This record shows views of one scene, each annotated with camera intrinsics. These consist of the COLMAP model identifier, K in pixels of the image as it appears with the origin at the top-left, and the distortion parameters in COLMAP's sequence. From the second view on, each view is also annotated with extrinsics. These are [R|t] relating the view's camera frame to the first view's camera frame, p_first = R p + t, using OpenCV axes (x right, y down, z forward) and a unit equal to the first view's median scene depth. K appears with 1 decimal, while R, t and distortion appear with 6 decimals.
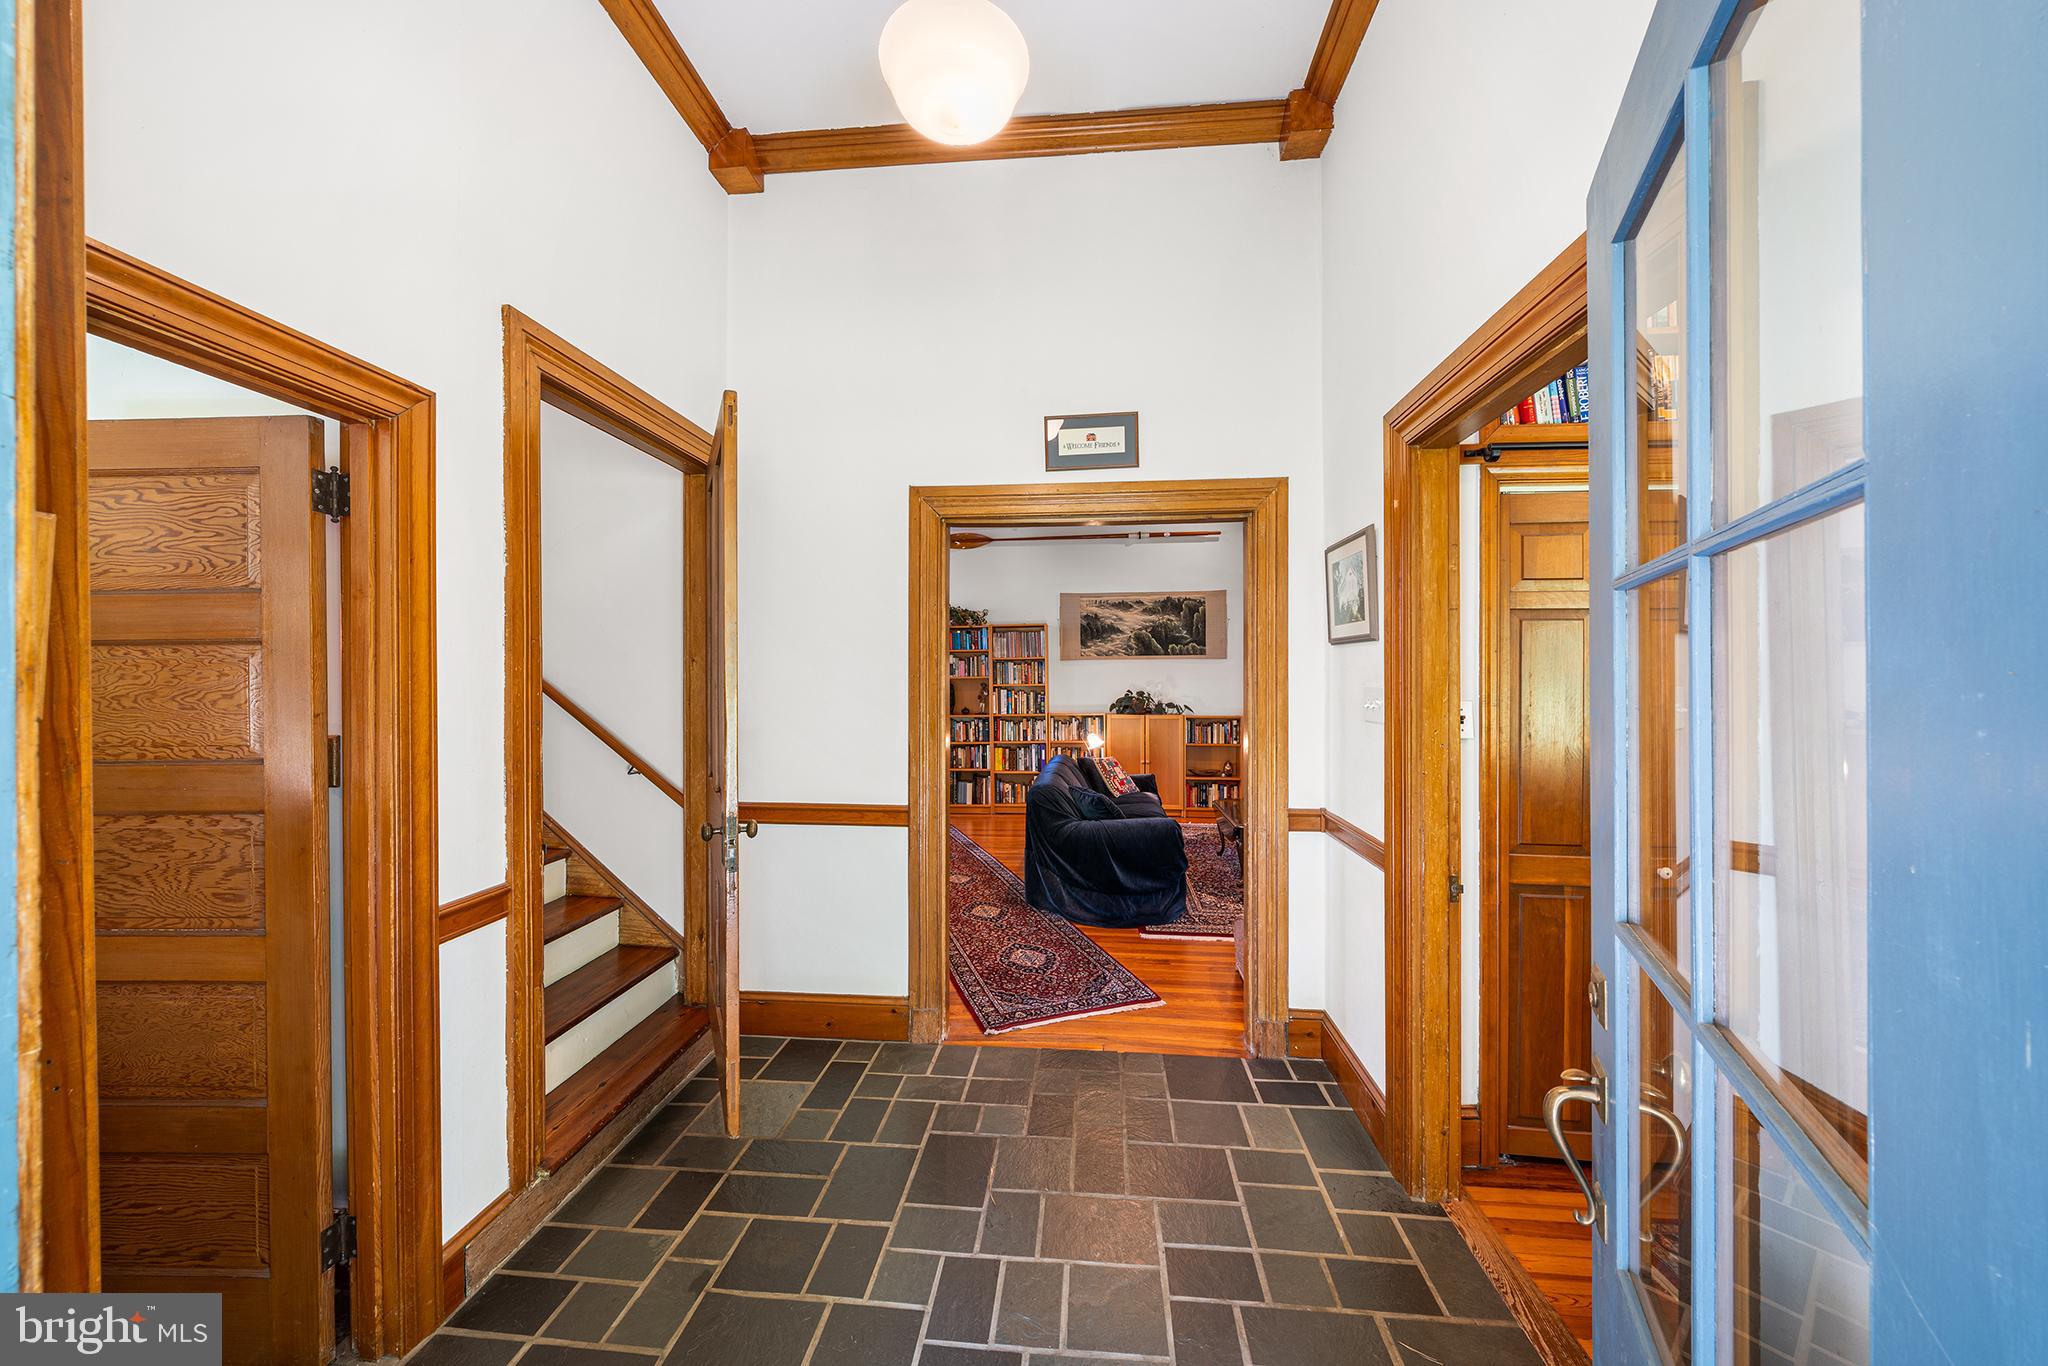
lens RADIAL K [[726.5, 0, 1022.9], [0, 726.5, 664.0], [0, 0, 1]] dist [0.001613, -0.001363]
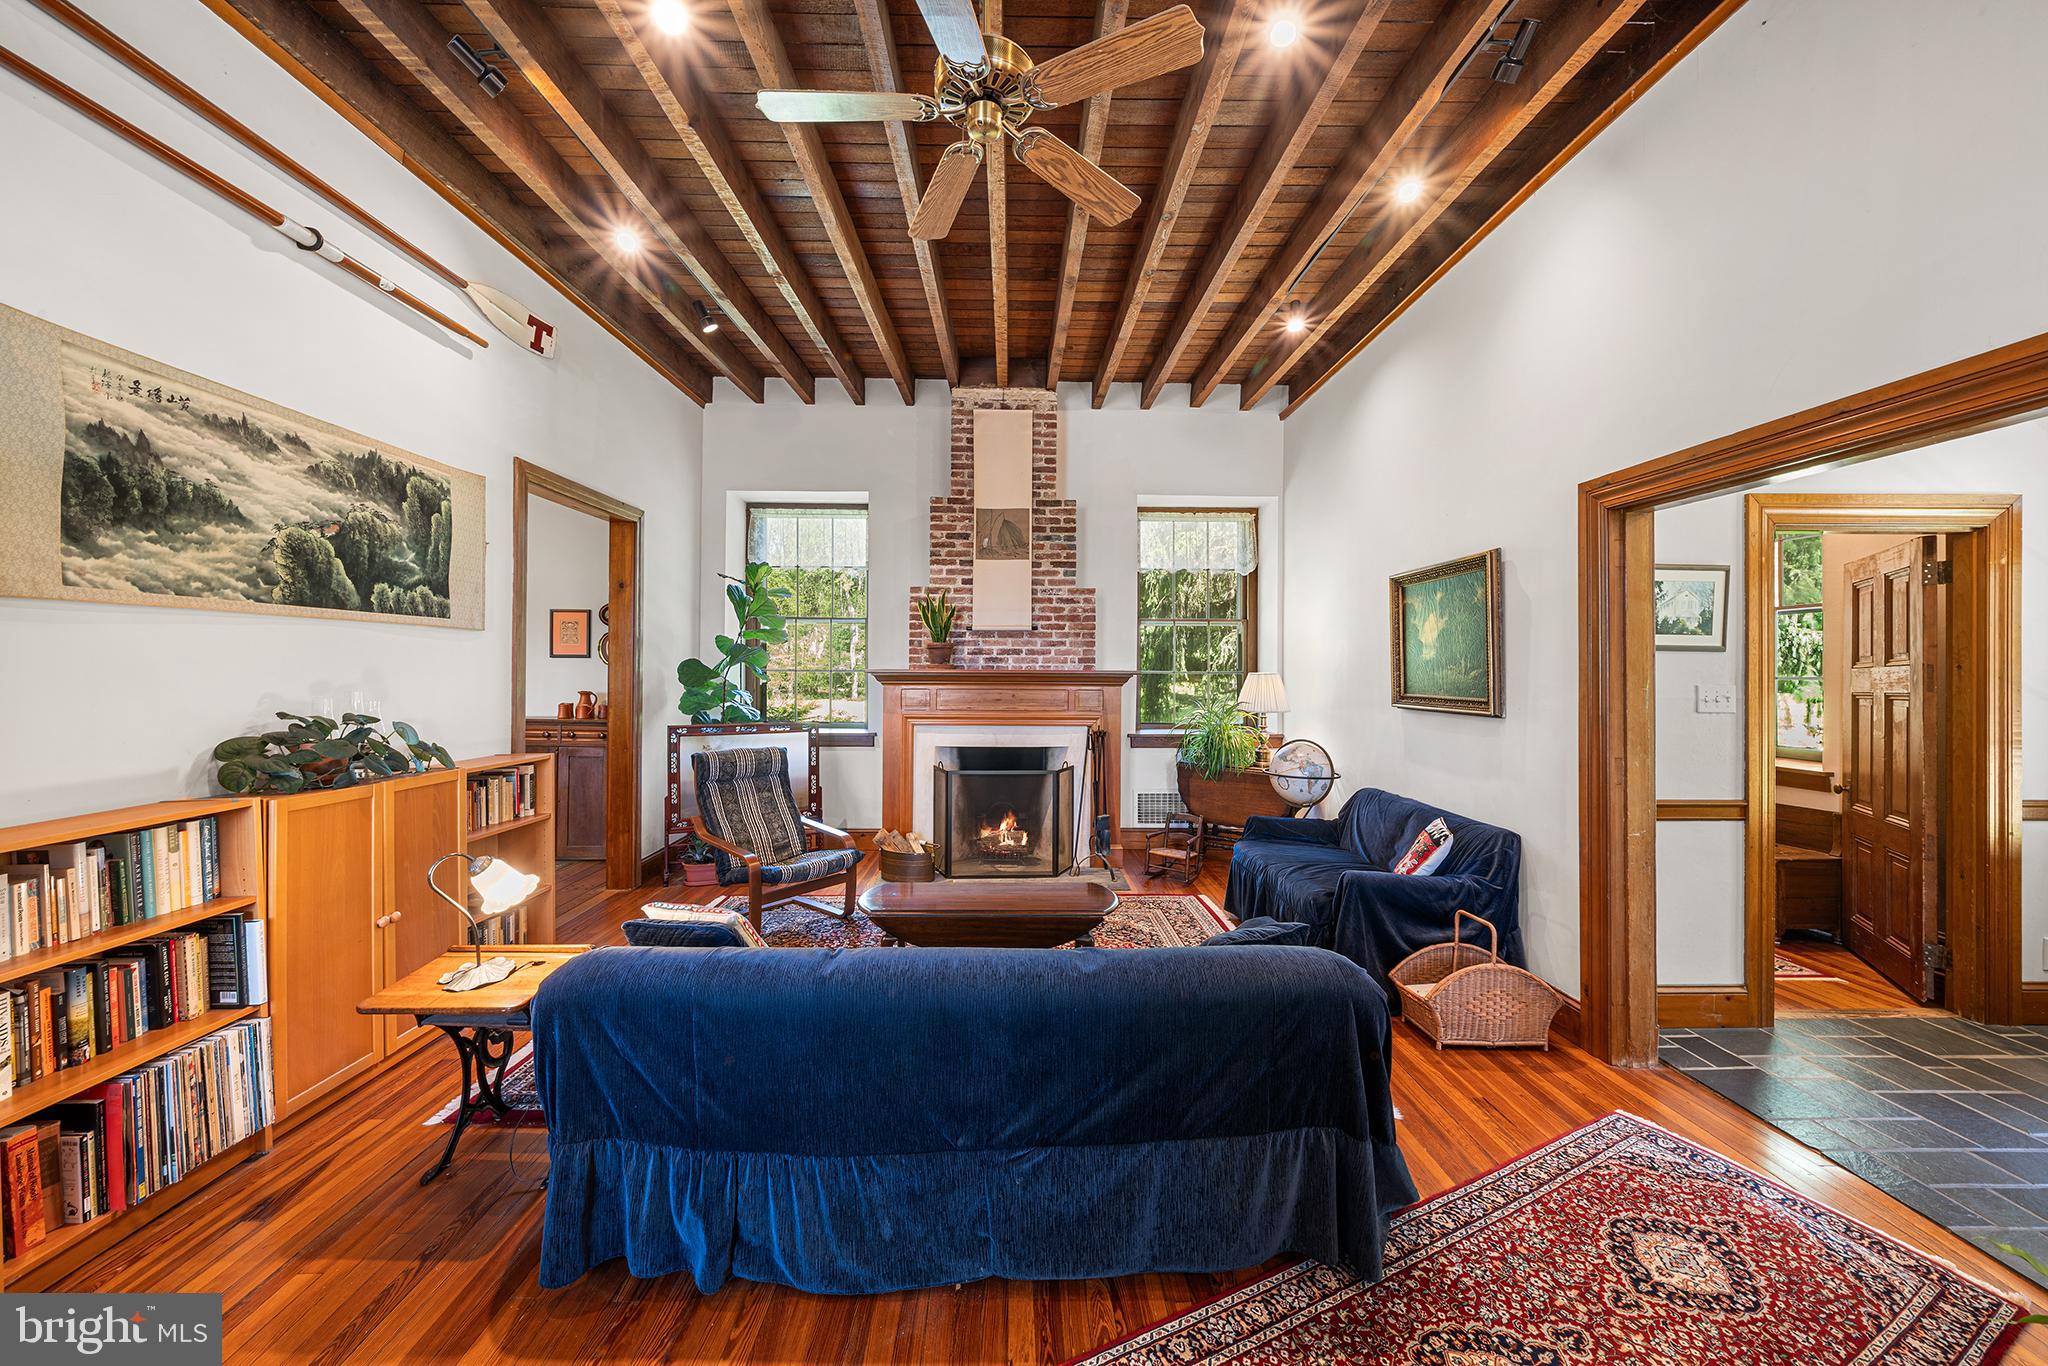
lens RADIAL K [[734.7, 0, 1014.9], [0, 734.7, 663.1], [0, 0, 1]] dist [-0.004740, 0.000742]
pose [[-0.110219, 0.013827, 0.993811, -0.201554], [-0.006776, 0.999870, -0.014663, 0.016802], [-0.993884, -0.008350, -0.110111, 0.721846]]
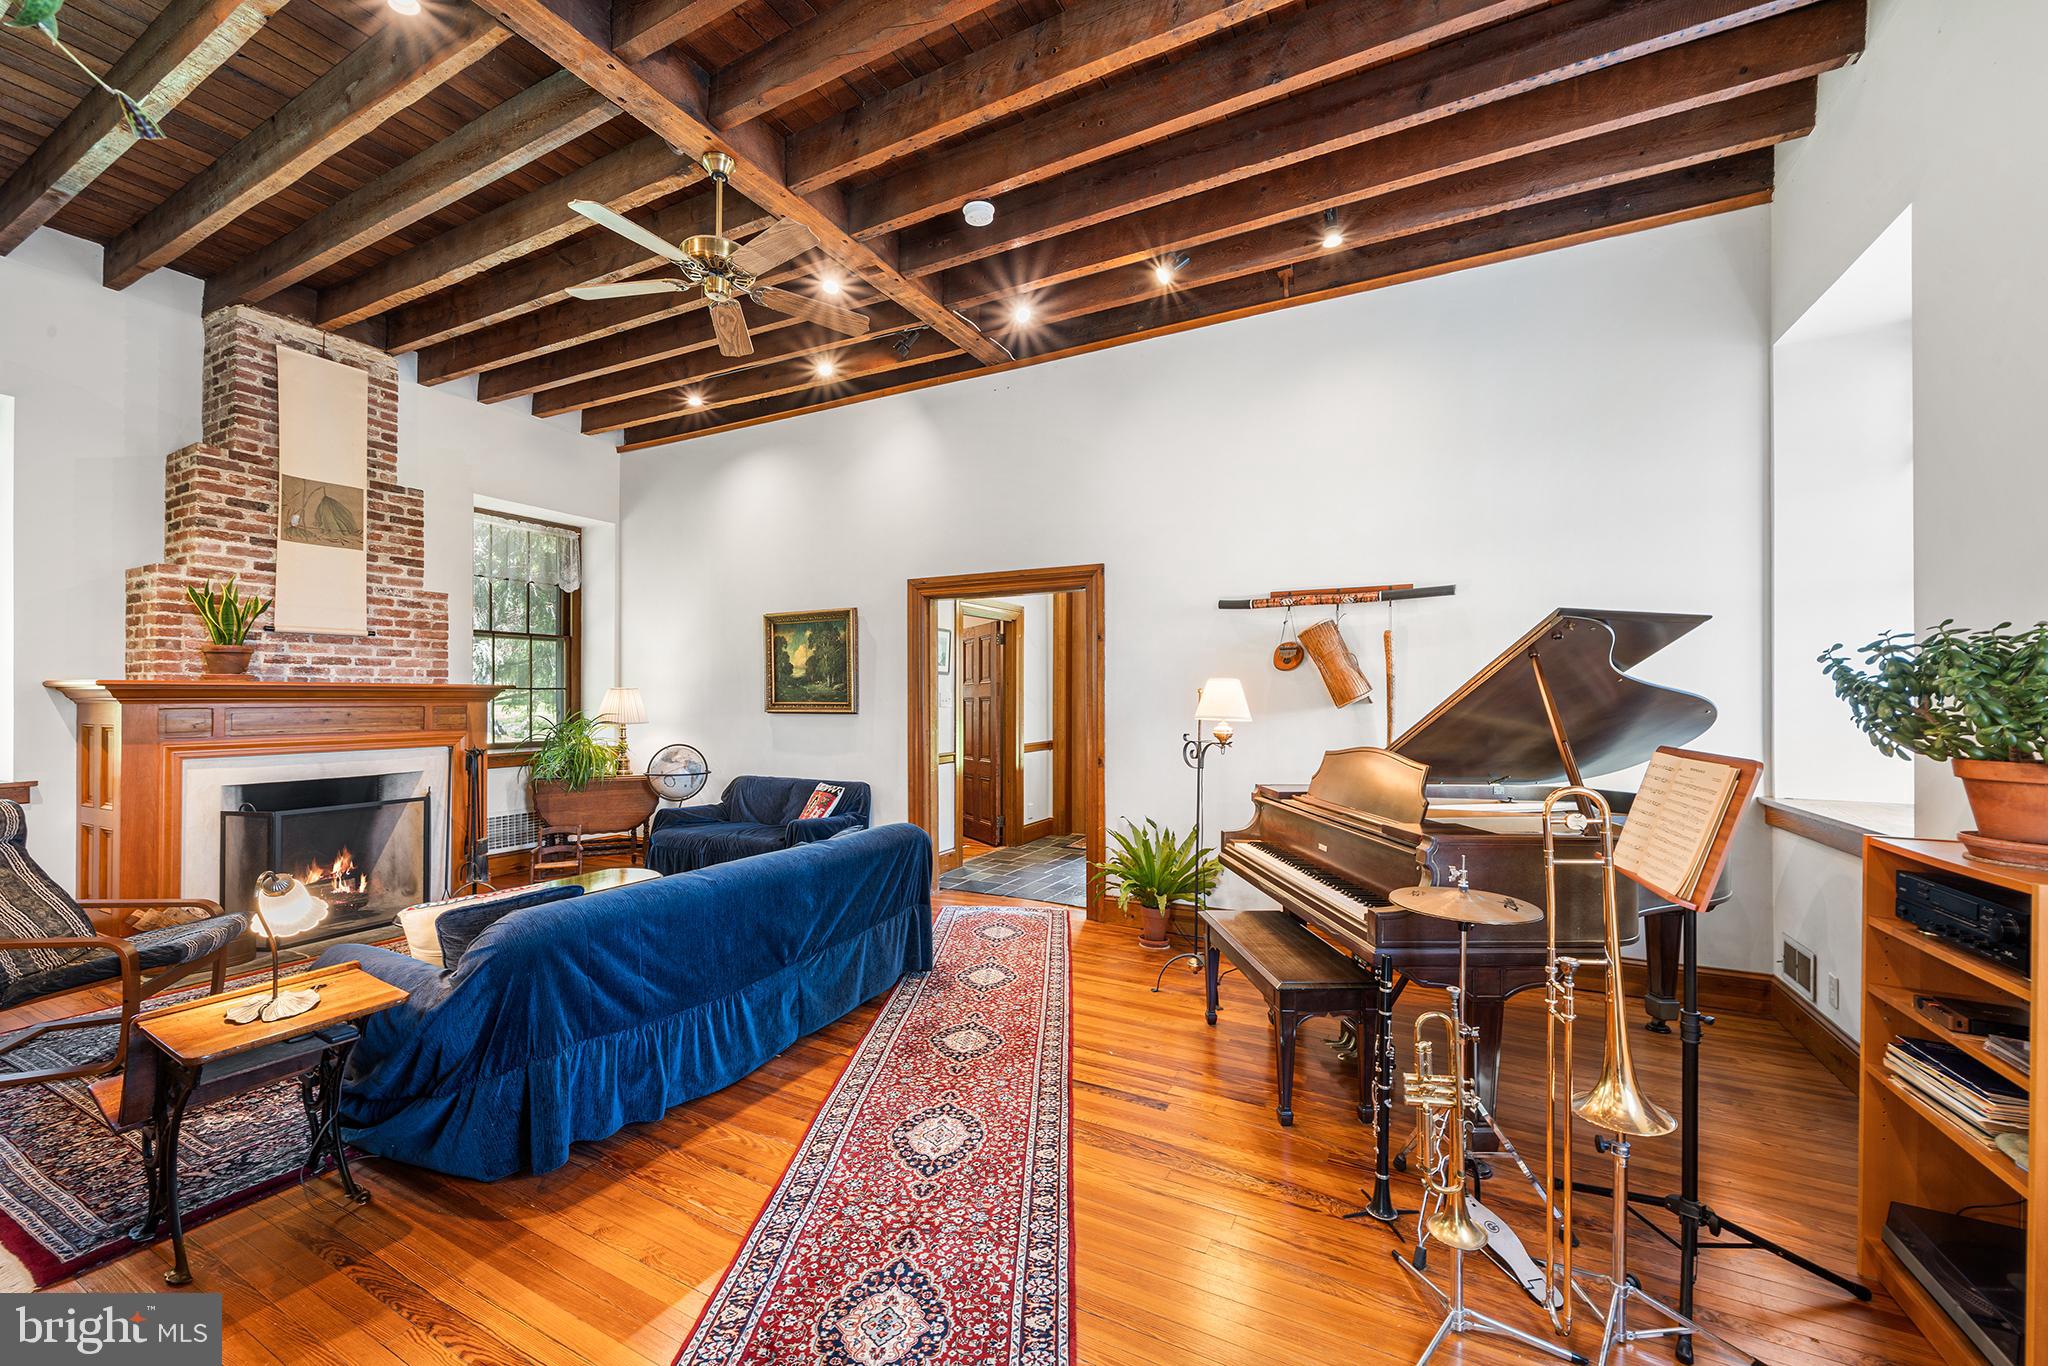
lens RADIAL K [[799.8, 0, 1030.4], [0, 799.8, 695.6], [0, 0, 1]] dist [-0.004123, 0.000243]
pose [[-0.927596, 0.004909, 0.373553, -0.237043], [0.003219, 0.999982, -0.005148, 0.028005], [-0.373571, -0.003573, -0.927595, 1.024054]]
